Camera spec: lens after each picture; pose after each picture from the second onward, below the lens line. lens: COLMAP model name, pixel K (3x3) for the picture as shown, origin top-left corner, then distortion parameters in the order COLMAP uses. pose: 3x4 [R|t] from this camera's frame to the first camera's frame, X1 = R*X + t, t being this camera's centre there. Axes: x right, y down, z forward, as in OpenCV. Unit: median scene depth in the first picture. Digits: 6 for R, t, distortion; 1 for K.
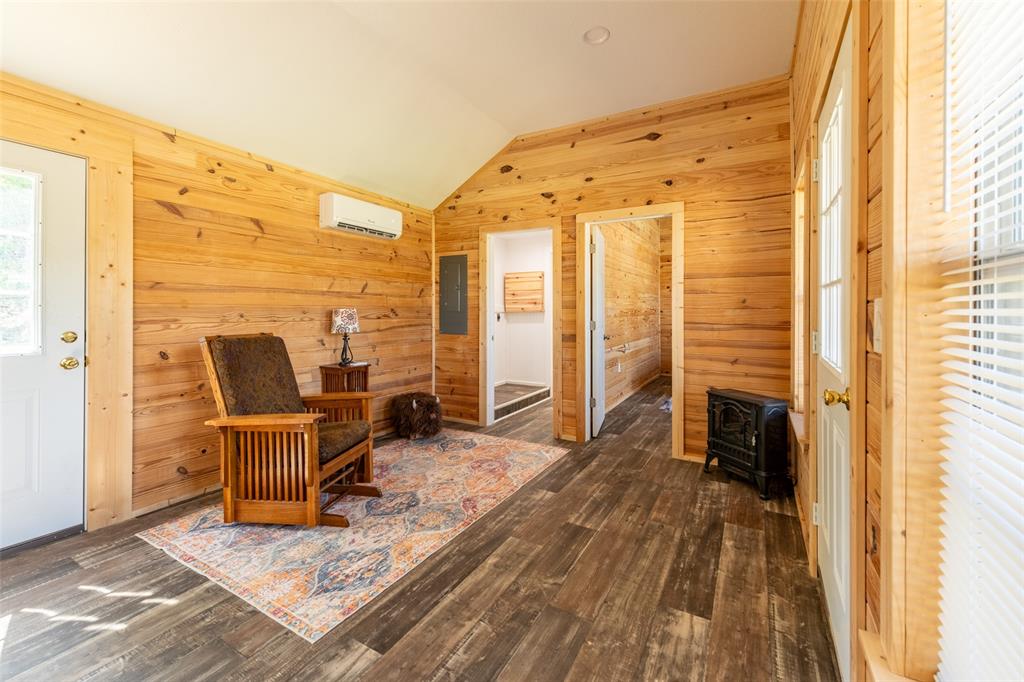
lens RADIAL K [[446.9, 0, 510.7], [0, 446.9, 315.8], [0, 0, 1]] dist [0.007542, -0.000402]
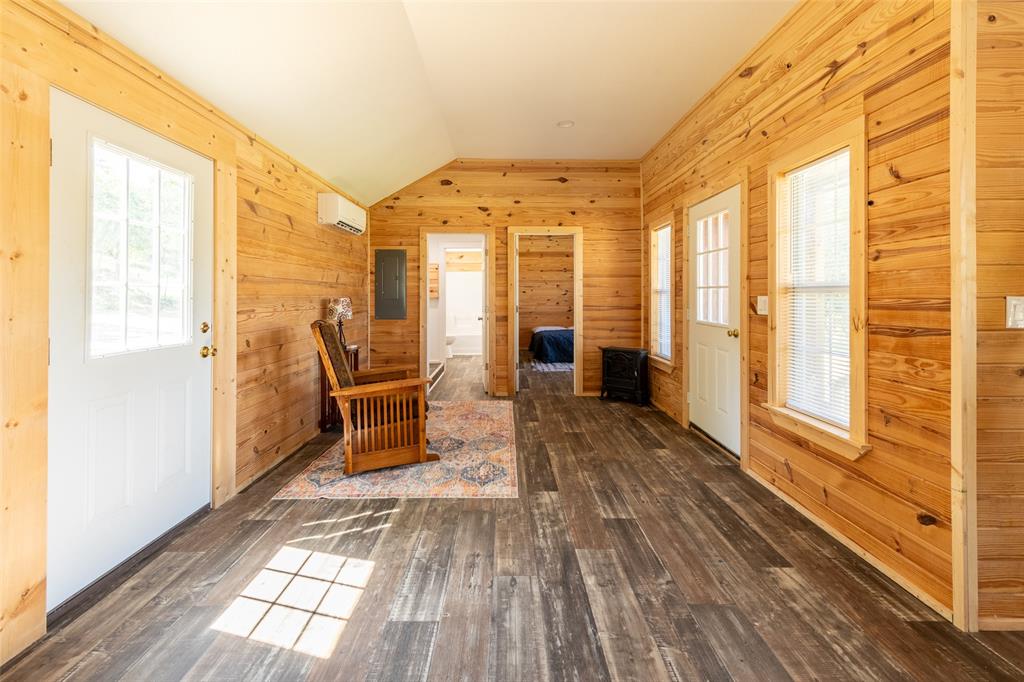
lens RADIAL K [[458.1, 0, 529.9], [0, 458.1, 296.9], [0, 0, 1]] dist [0.026952, -0.010676]
pose [[0.846145, -0.003753, 0.532940, -0.626058], [0.007294, 0.999963, -0.004540, -0.009961], [-0.532903, 0.007729, 0.846141, -0.236330]]
